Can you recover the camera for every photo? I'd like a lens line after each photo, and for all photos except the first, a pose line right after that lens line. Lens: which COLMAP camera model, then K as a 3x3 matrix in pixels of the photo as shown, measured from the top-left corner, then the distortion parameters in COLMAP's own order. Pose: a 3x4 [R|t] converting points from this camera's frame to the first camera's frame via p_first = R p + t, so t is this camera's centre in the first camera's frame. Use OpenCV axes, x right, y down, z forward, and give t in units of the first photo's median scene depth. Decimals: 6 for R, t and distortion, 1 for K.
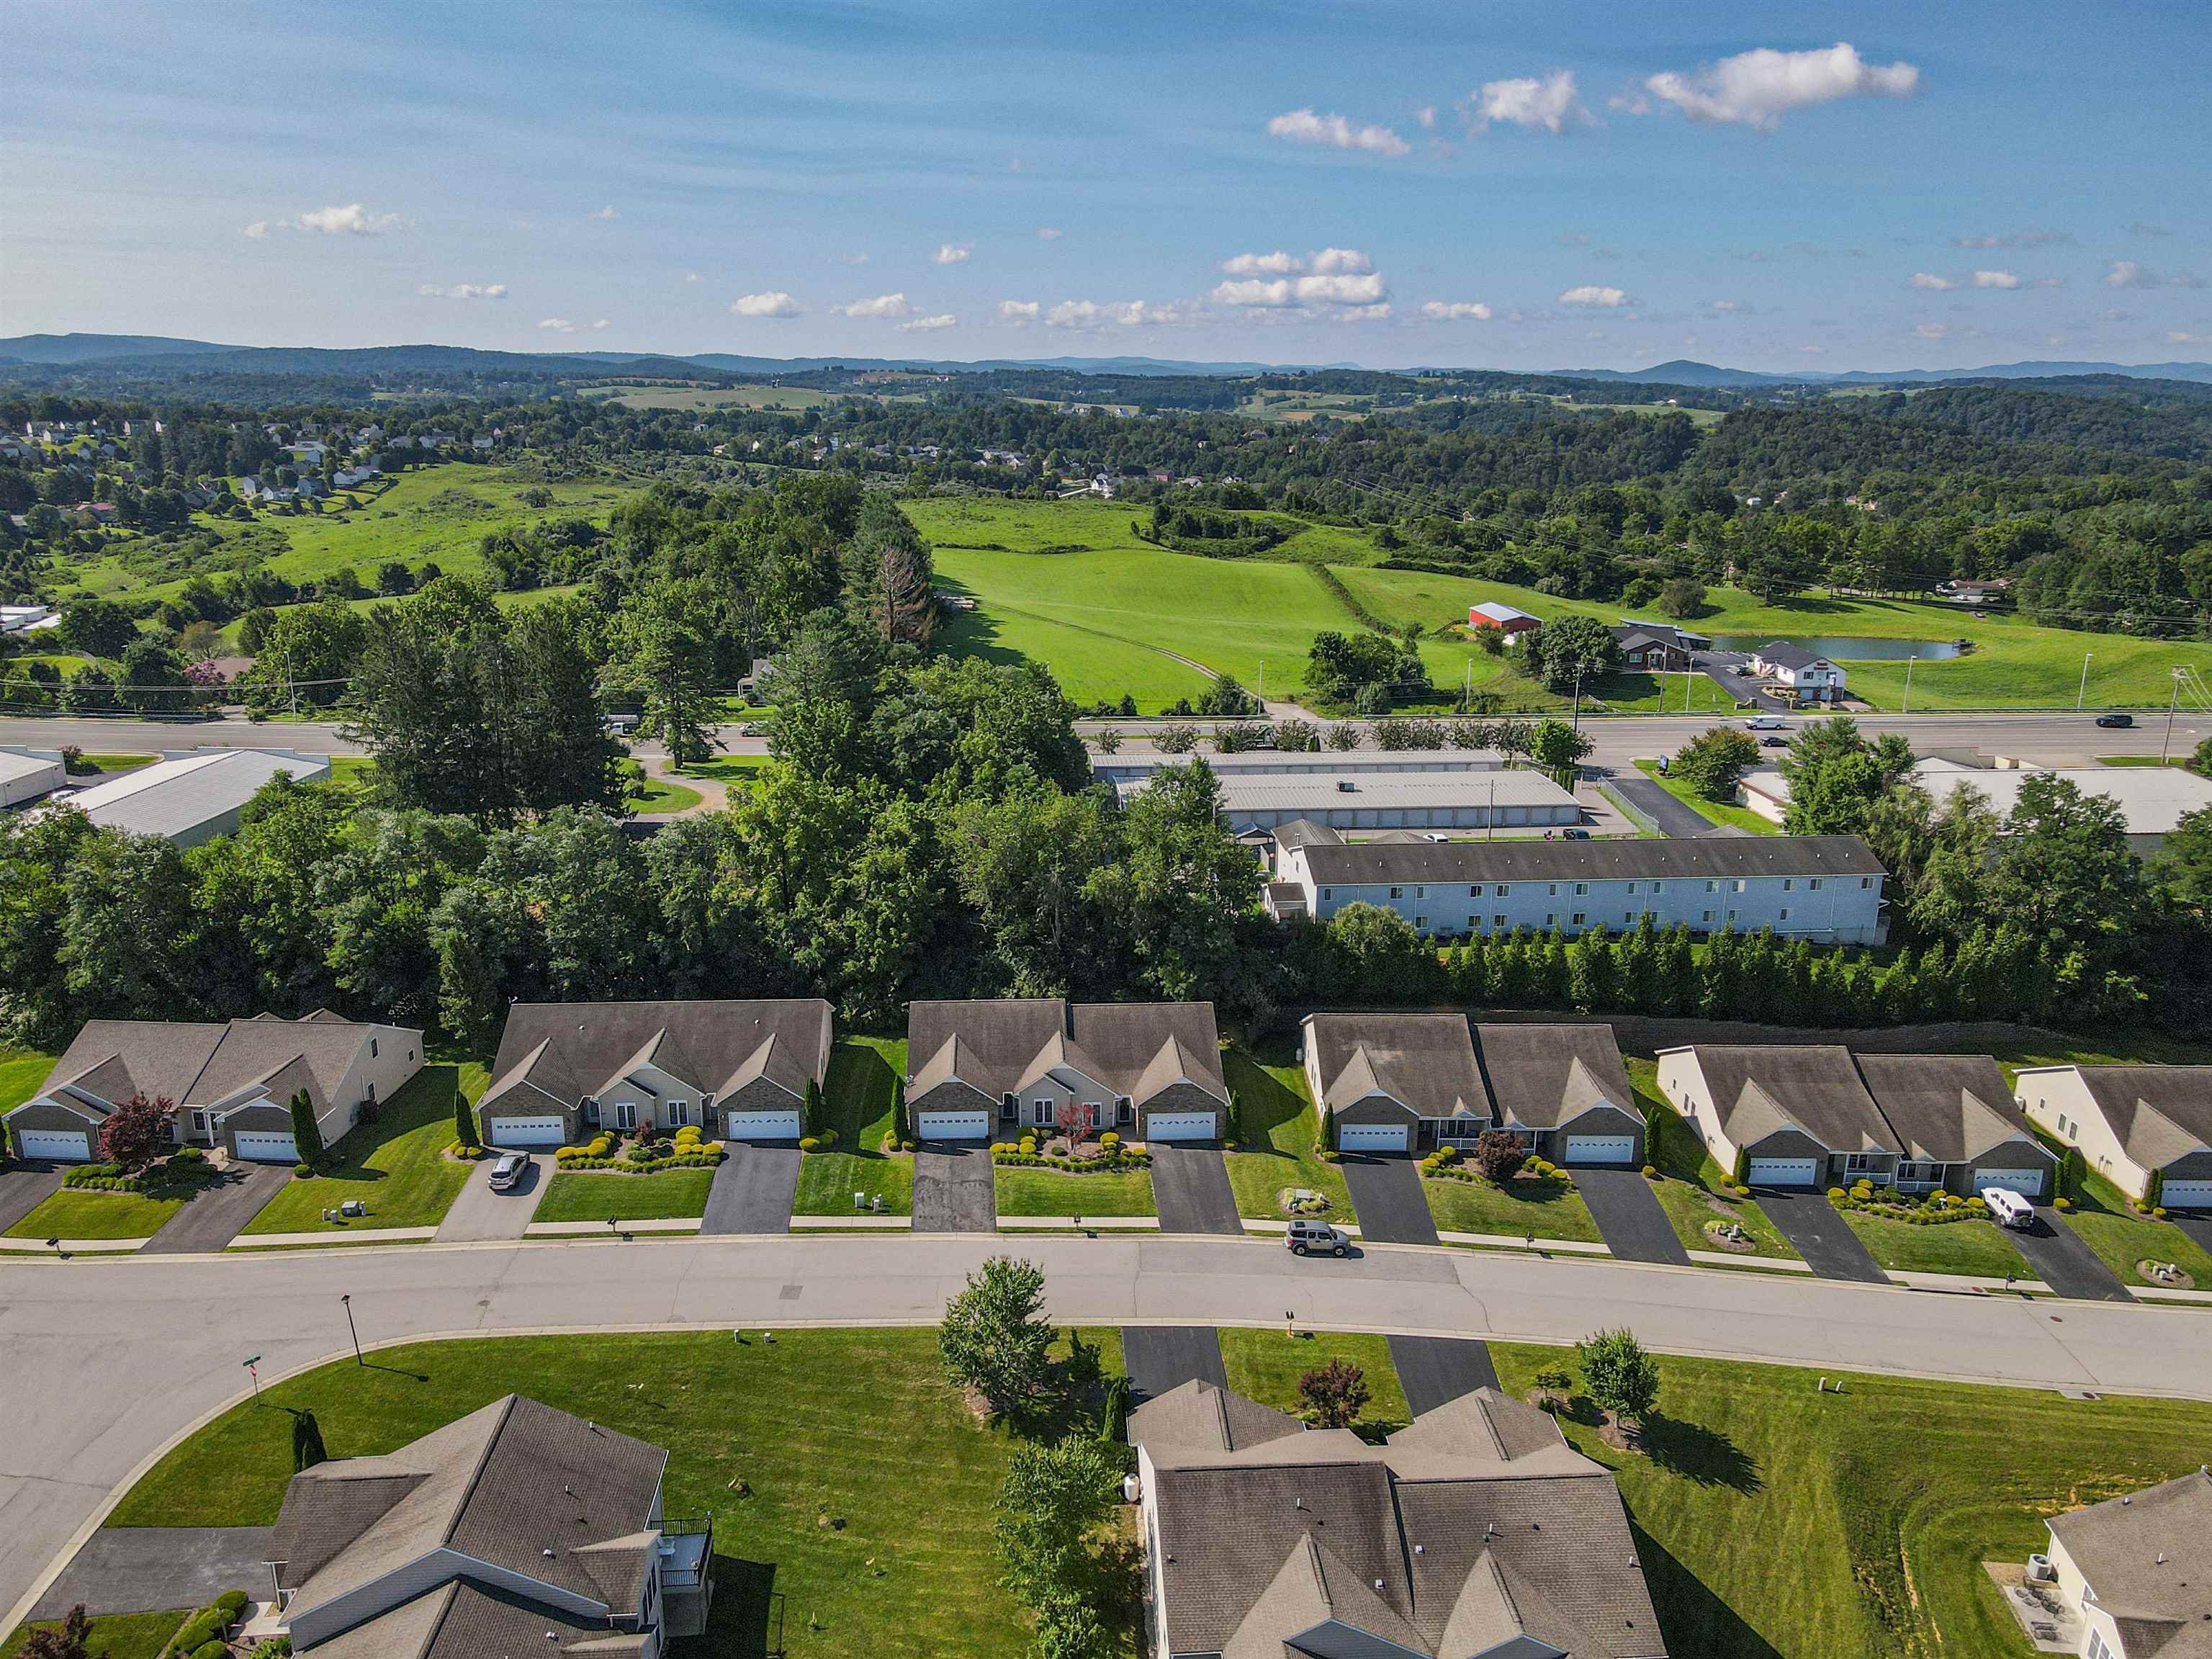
lens RADIAL K [[1622.1, 0, 1106.0], [0, 1622.1, 829.5], [0, 0, 1]] dist [0.000416, 0.030538]
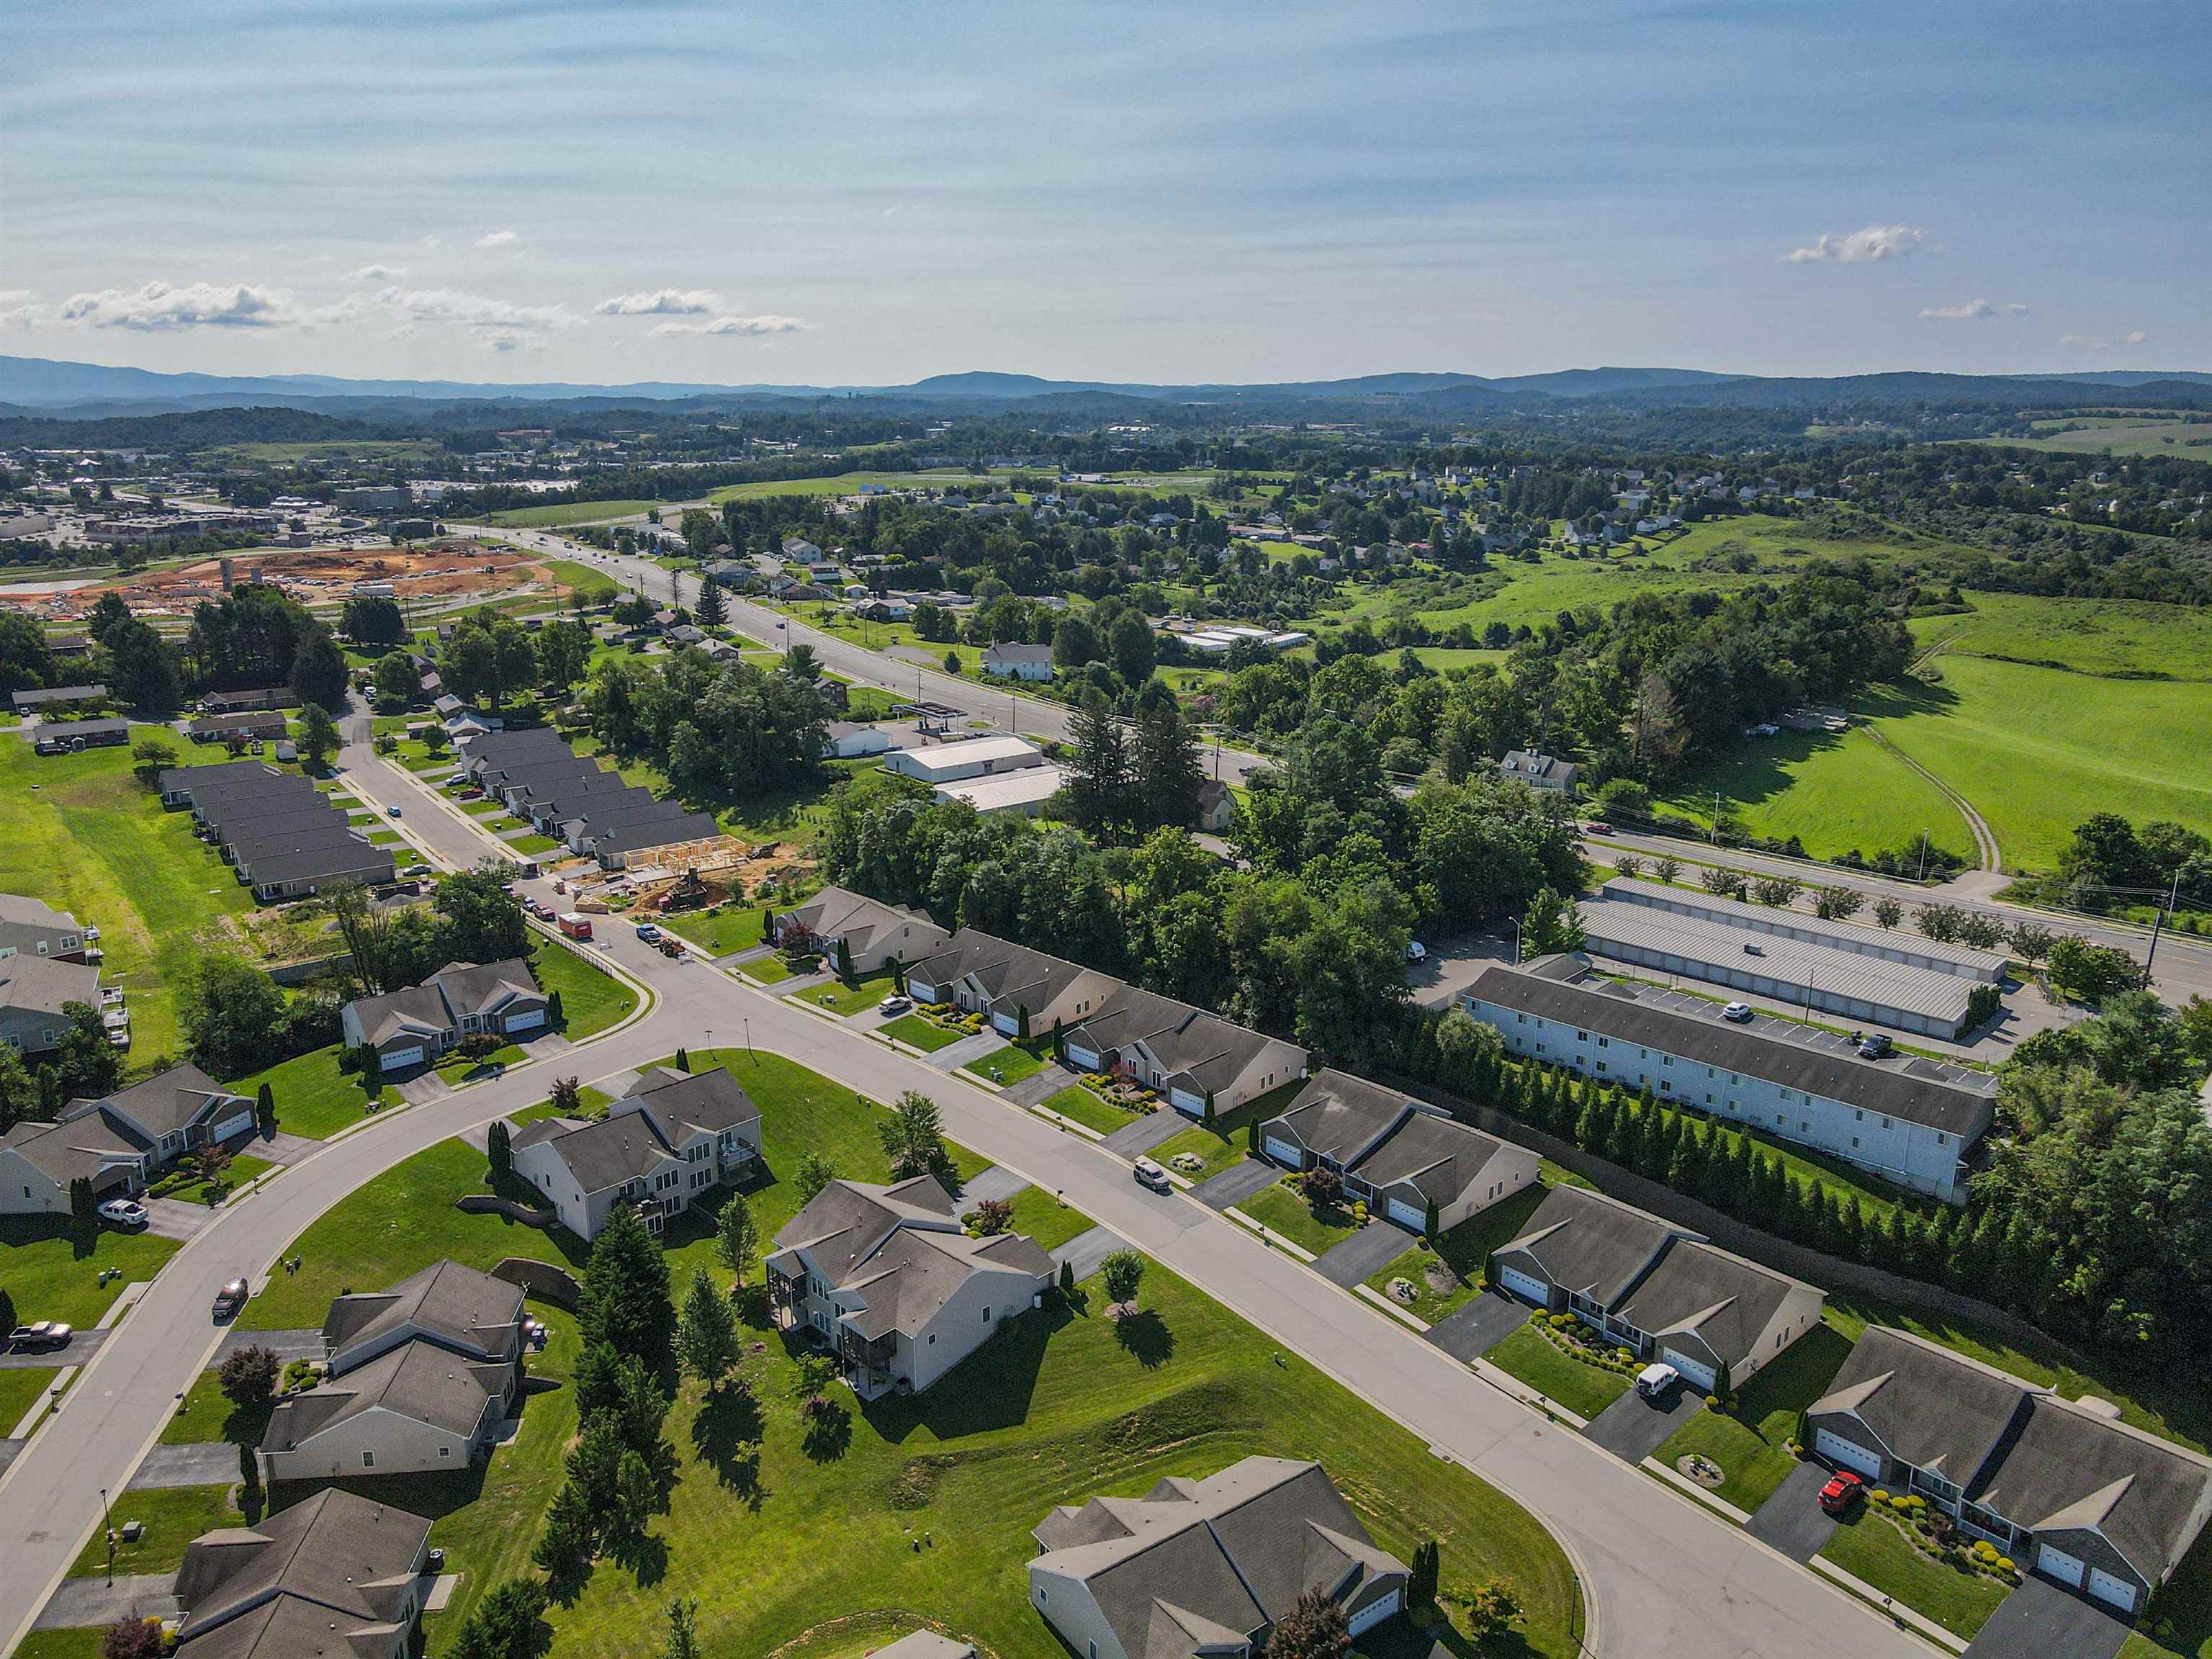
lens RADIAL K [[1622.1, 0, 1106.0], [0, 1622.1, 829.5], [0, 0, 1]] dist [0.000416, 0.030538]
pose [[0.667281, 0.187497, -0.720820, 0.941770], [-0.196037, 0.977884, 0.072887, -0.149130], [0.718544, 0.092671, 0.689279, -0.126478]]
